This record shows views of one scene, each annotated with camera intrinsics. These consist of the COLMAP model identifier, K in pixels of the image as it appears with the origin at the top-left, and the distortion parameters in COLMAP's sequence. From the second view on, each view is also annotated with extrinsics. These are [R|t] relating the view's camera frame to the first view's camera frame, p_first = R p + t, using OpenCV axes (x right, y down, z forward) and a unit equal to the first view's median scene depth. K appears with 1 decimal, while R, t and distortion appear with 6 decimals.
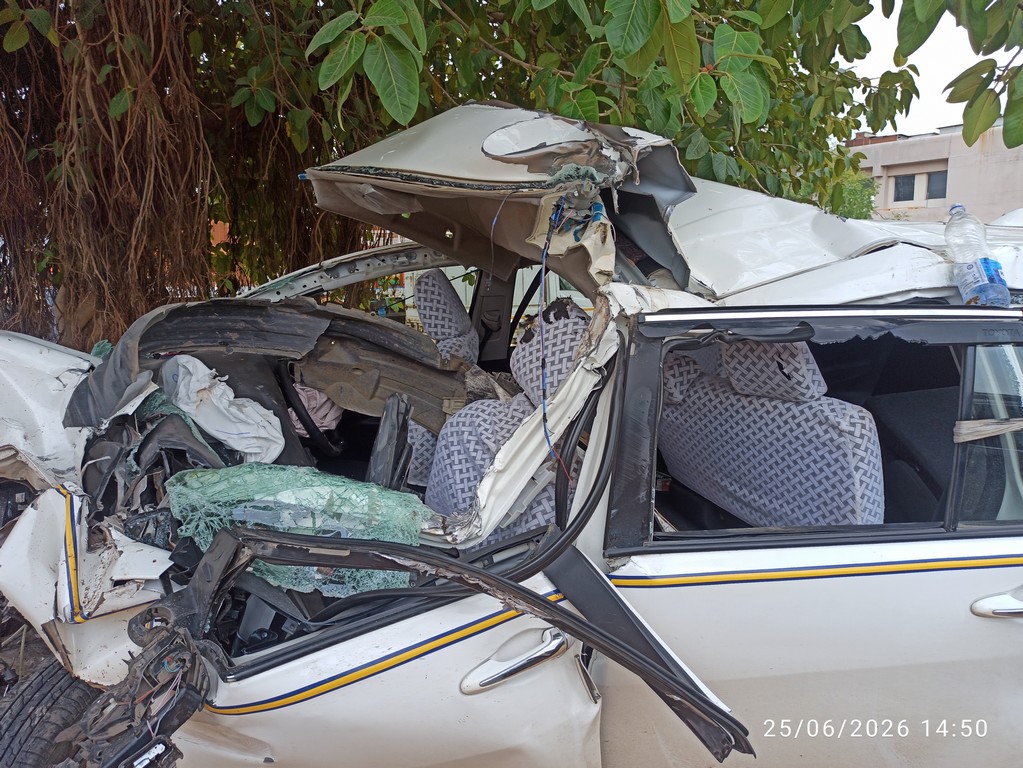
lens RADIAL K [[769.6, 0, 489.9], [0, 769.6, 376.7], [0, 0, 1]] dist [0.051509, -0.071905]
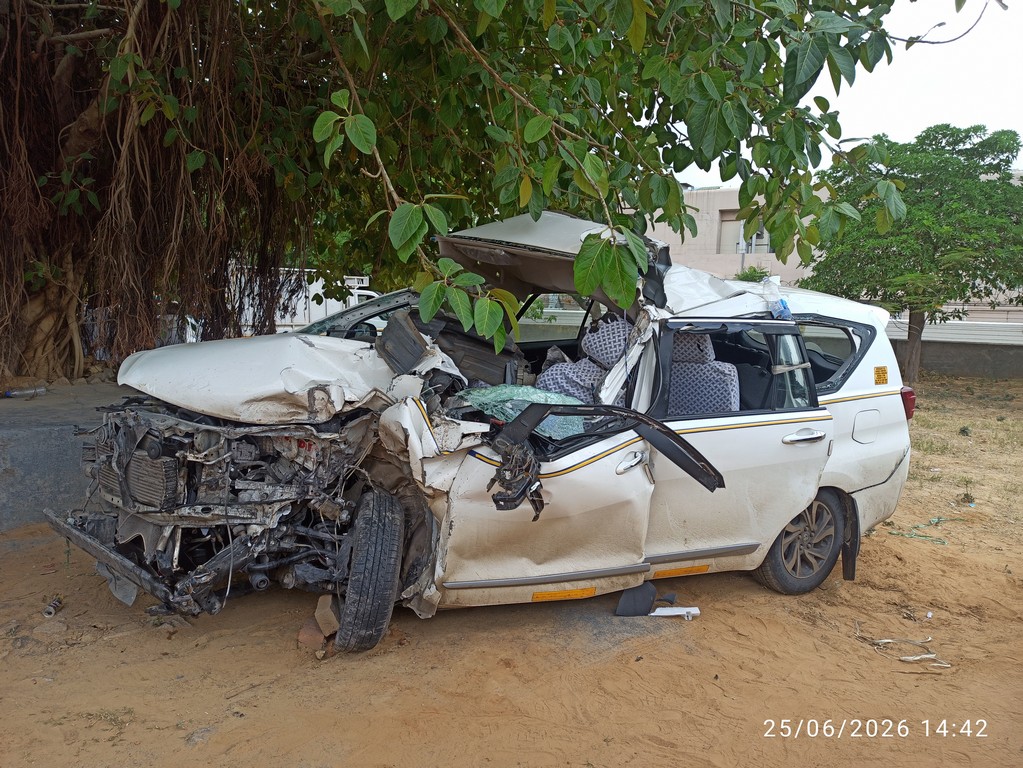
lens RADIAL K [[747.8, 0, 505.0], [0, 747.8, 371.2], [0, 0, 1]] dist [0.061243, -0.091906]
pose [[0.937983, 0.002883, 0.346668, -0.901372], [0.010152, 0.999308, -0.035777, 0.132394], [-0.346532, 0.037078, 0.937305, -0.822820]]
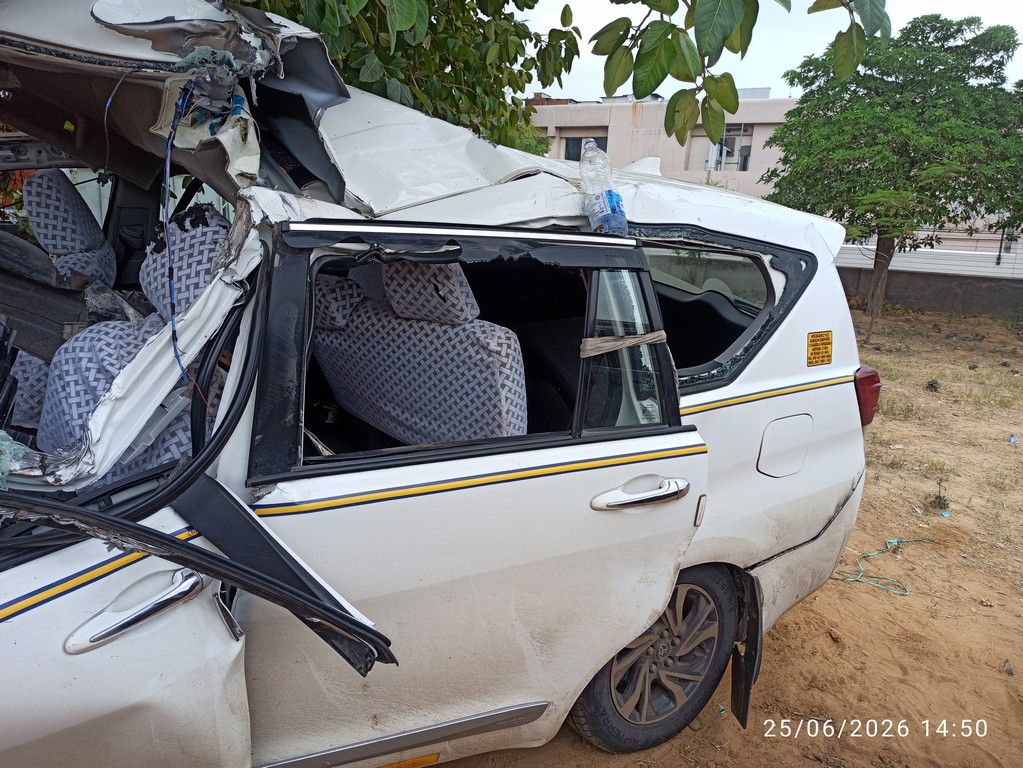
lens RADIAL K [[778.2, 0, 511.5], [0, 778.2, 384.0], [0, 0, 1]] dist [0.057290, -0.084119]
pose [[0.914254, -0.025236, 0.404354, 0.052842], [-0.008544, 0.996635, 0.081519, 0.028140], [-0.405051, -0.077985, 0.910962, 0.026874]]
